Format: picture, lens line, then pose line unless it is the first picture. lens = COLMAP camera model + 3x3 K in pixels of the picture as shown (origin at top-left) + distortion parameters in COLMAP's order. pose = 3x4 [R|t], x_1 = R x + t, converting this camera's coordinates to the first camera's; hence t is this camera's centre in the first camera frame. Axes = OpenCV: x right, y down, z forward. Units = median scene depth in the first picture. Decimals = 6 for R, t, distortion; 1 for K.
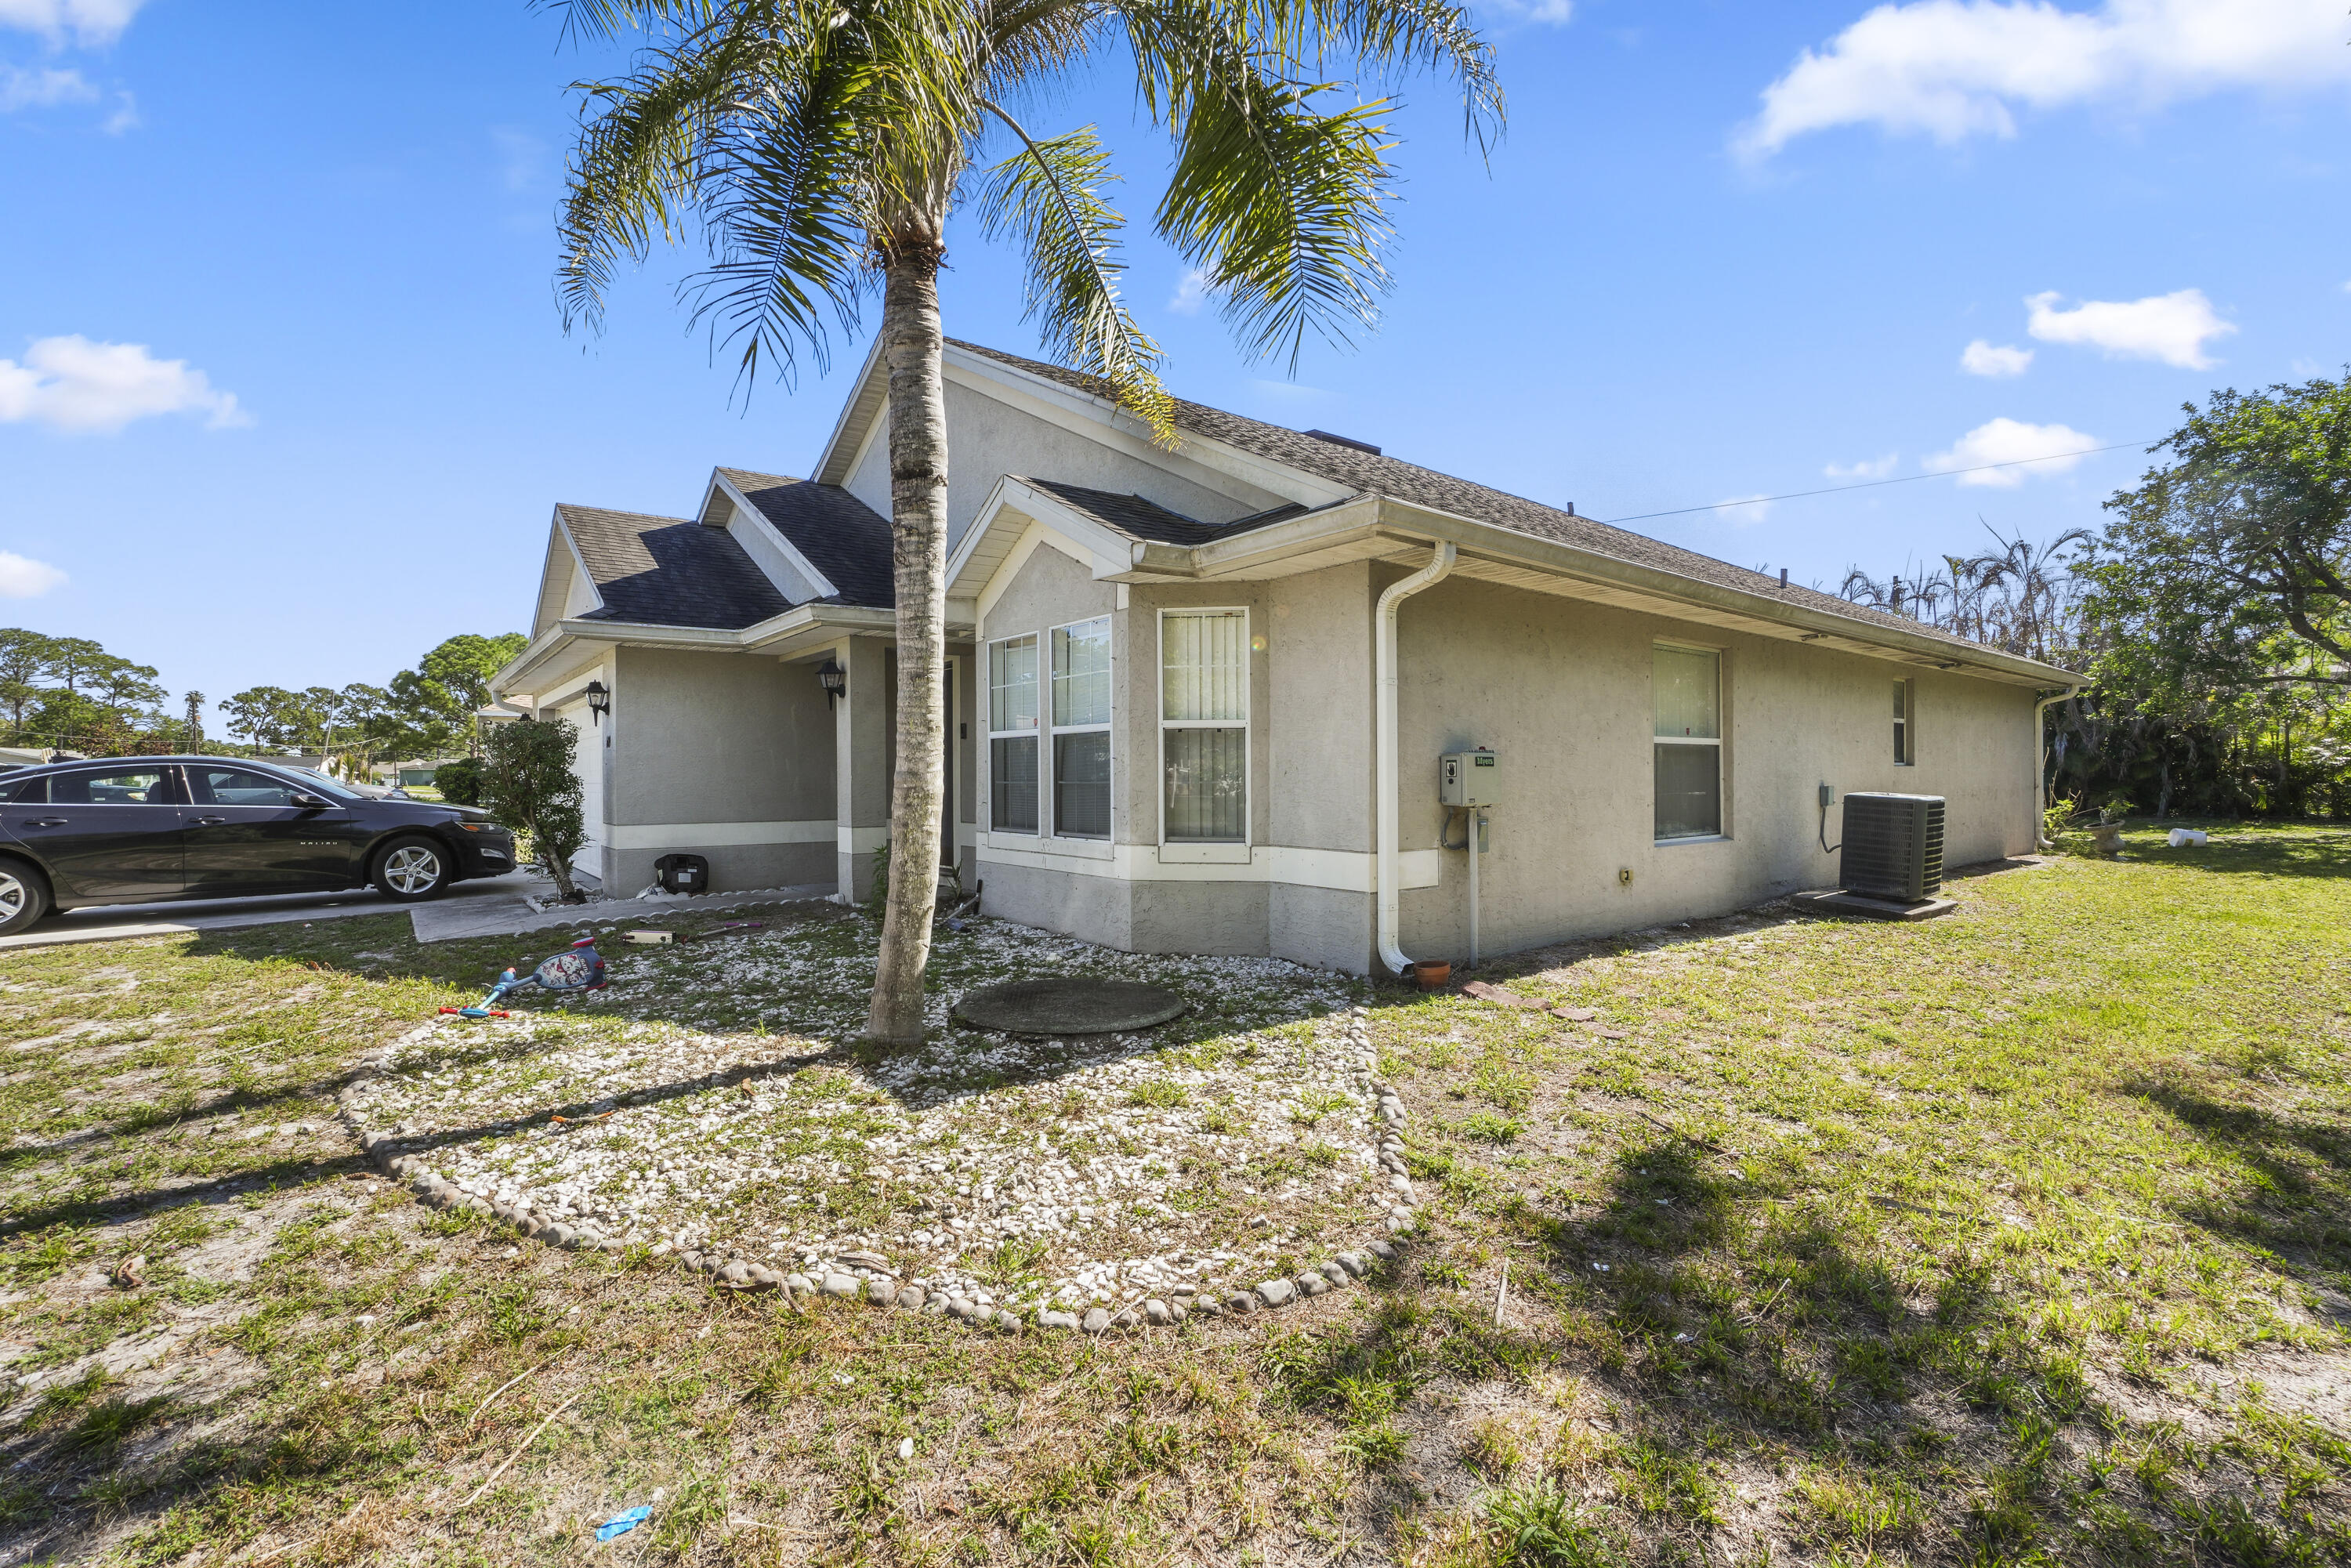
lens RADIAL K [[992.7, 0, 1180.0], [0, 992.7, 775.9], [0, 0, 1]] dist [-0.015108, 0.007288]
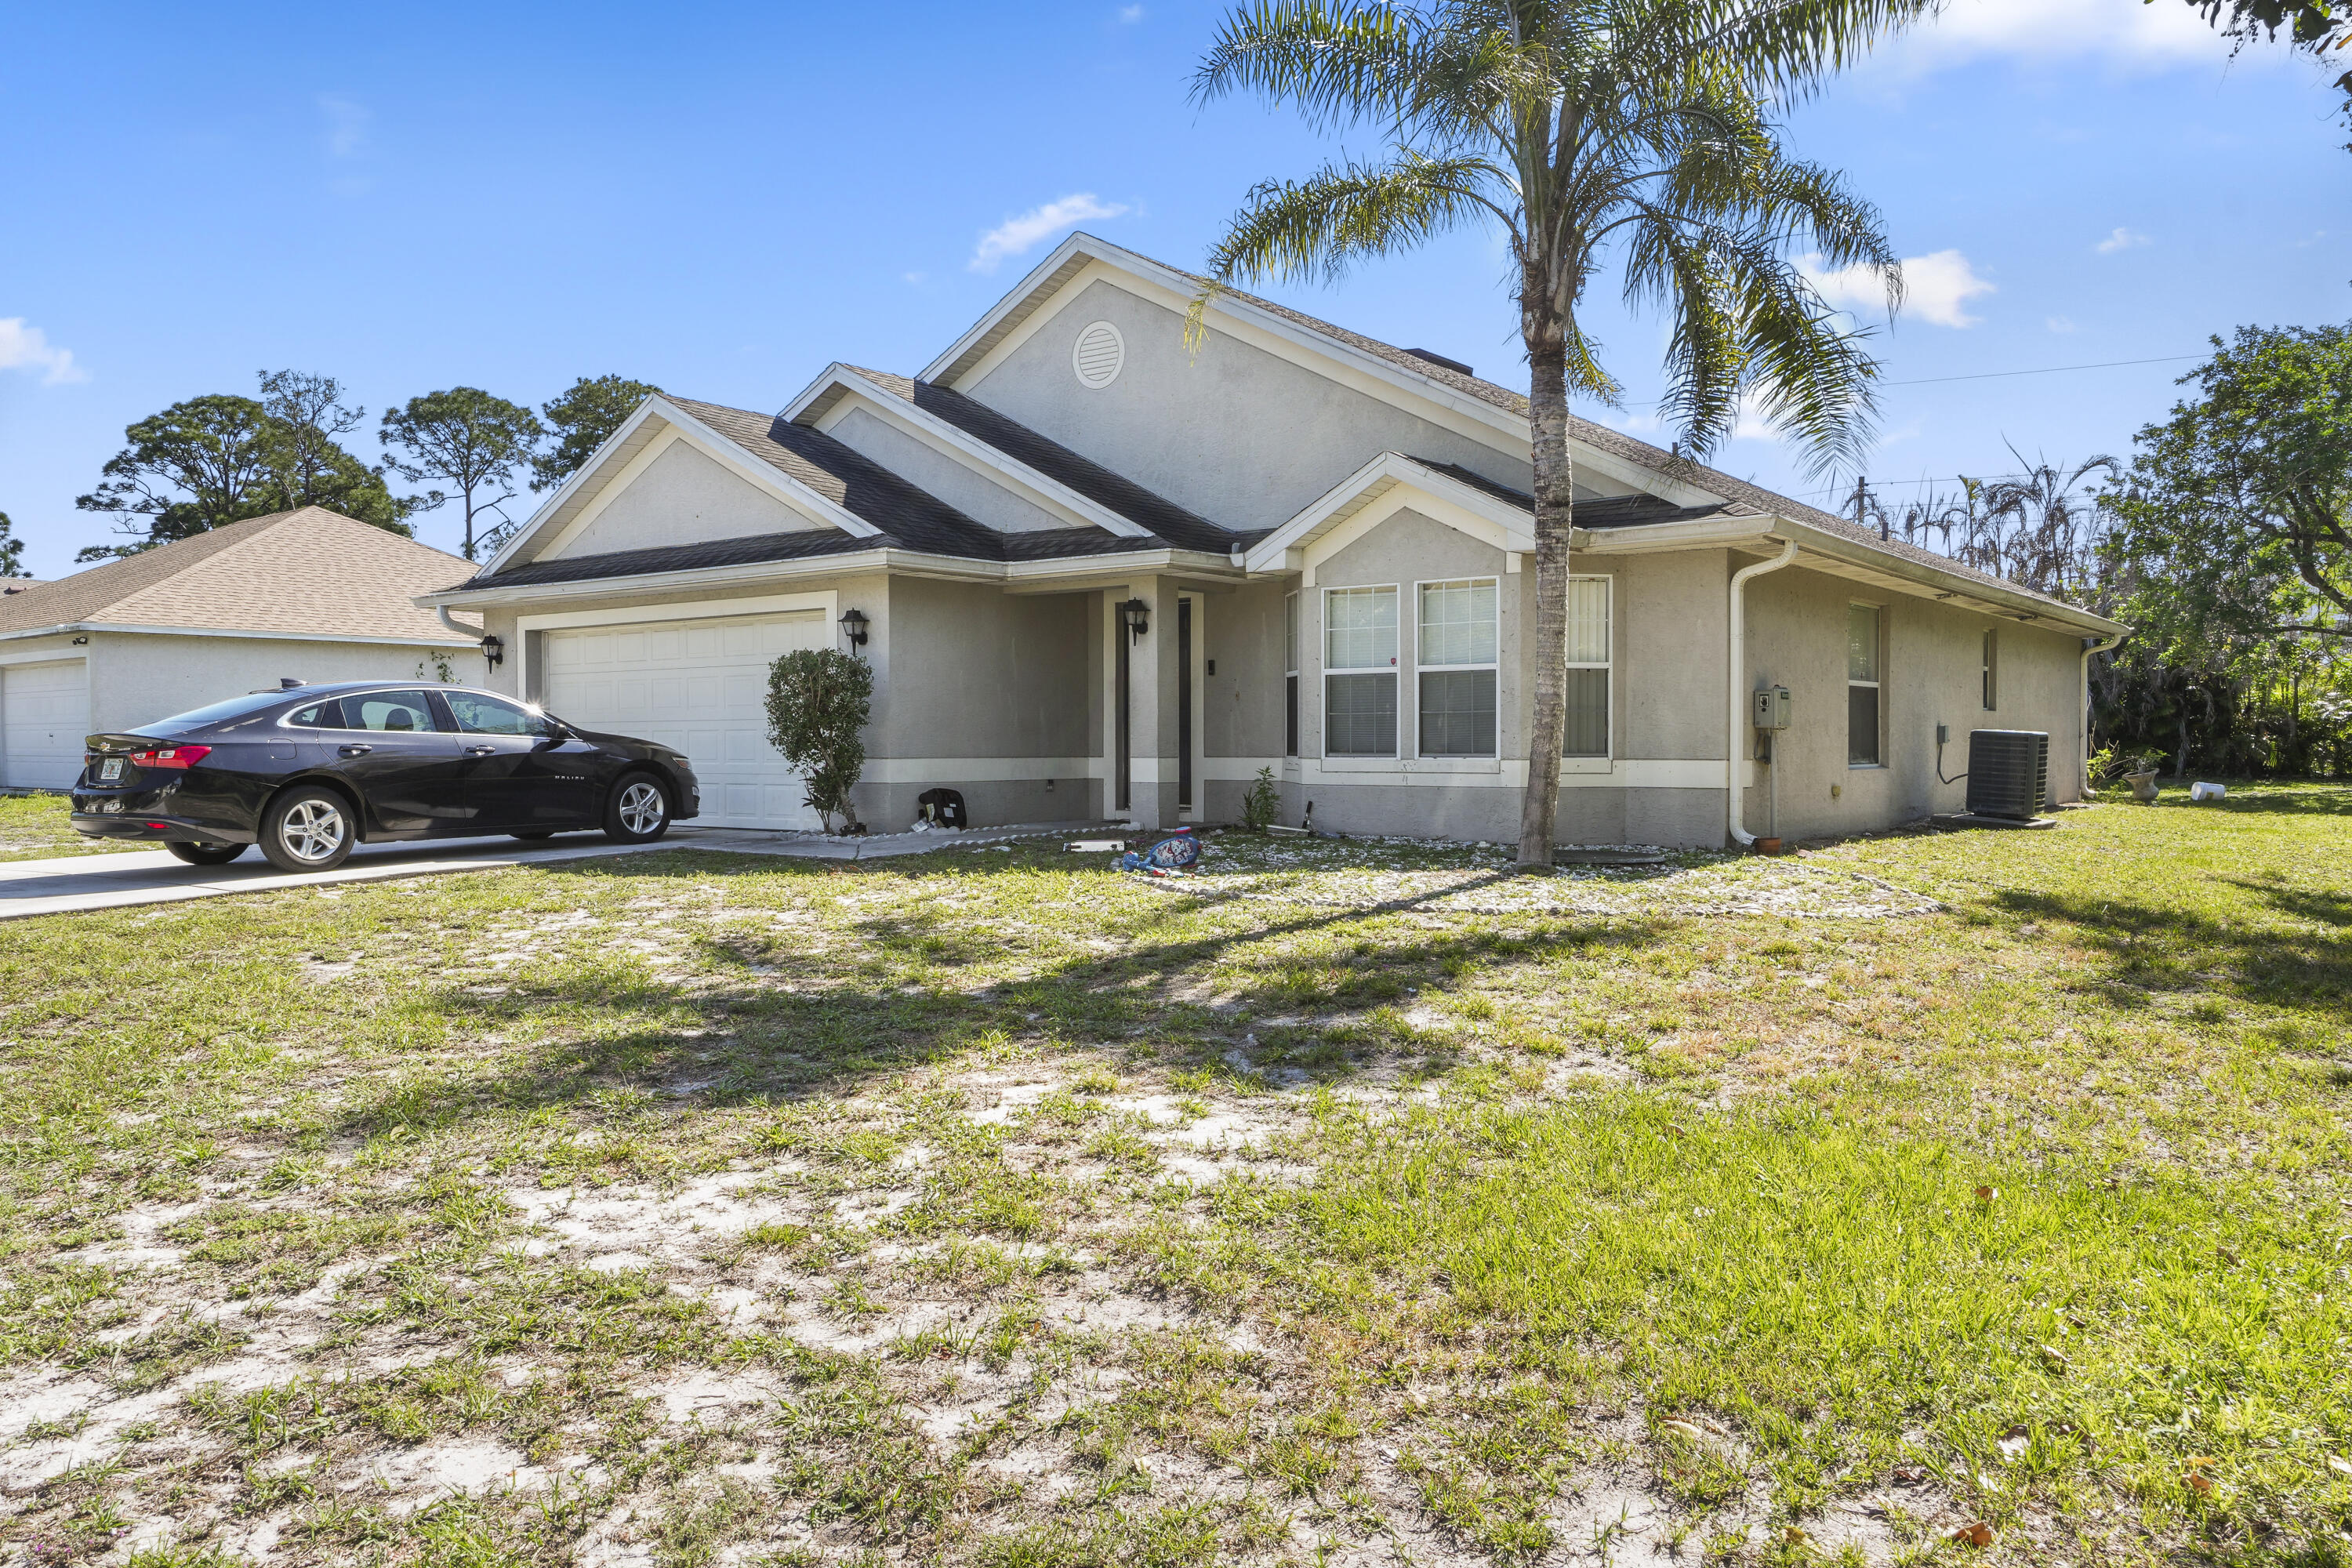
lens RADIAL K [[1617.2, 0, 1160.2], [0, 1617.2, 770.9], [0, 0, 1]] dist [0.062624, -0.000652]
pose [[0.970732, -0.001927, 0.240159, -0.352125], [-0.001420, 0.999904, 0.013764, 0.019856], [-0.240163, -0.013702, 0.970636, -0.320430]]
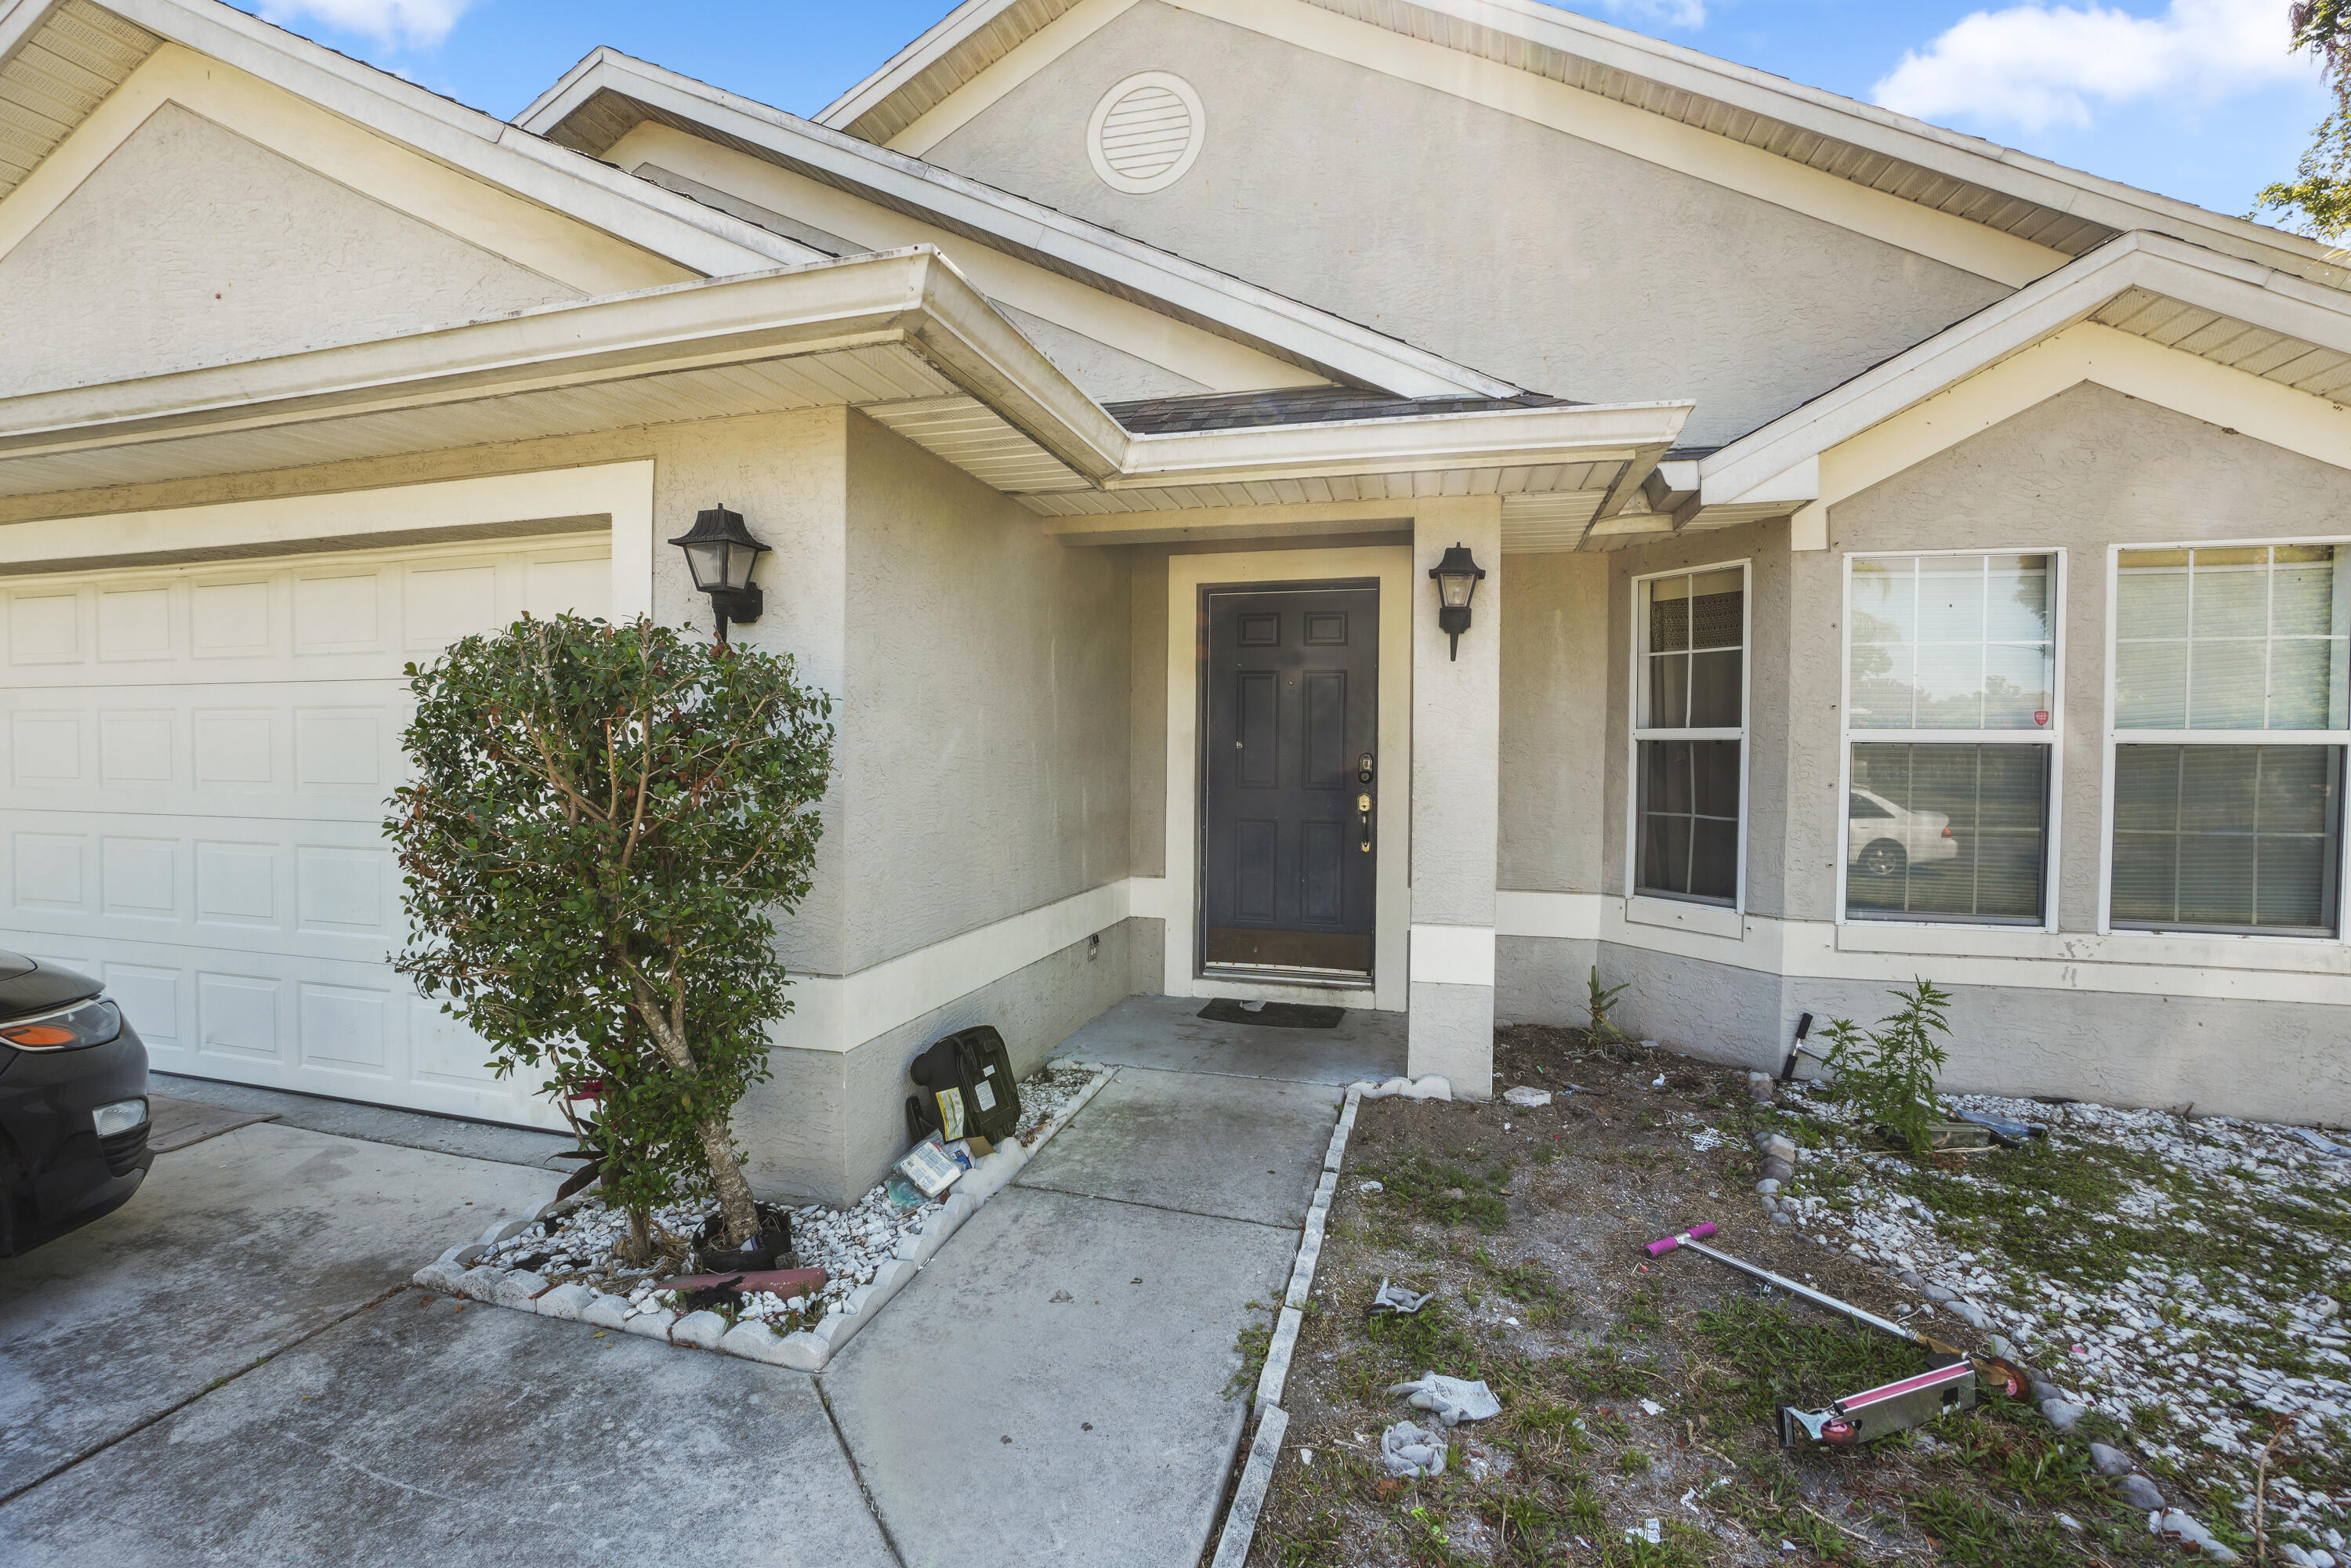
lens RADIAL K [[1057.8, 0, 1161.9], [0, 1057.8, 777.3], [0, 0, 1]] dist [-0.035244, 0.000443]
pose [[0.816142, -0.000421, 0.577851, -0.345238], [-0.009668, 0.999850, 0.014383, -0.010426], [-0.577771, -0.017326, 0.816015, 0.333541]]
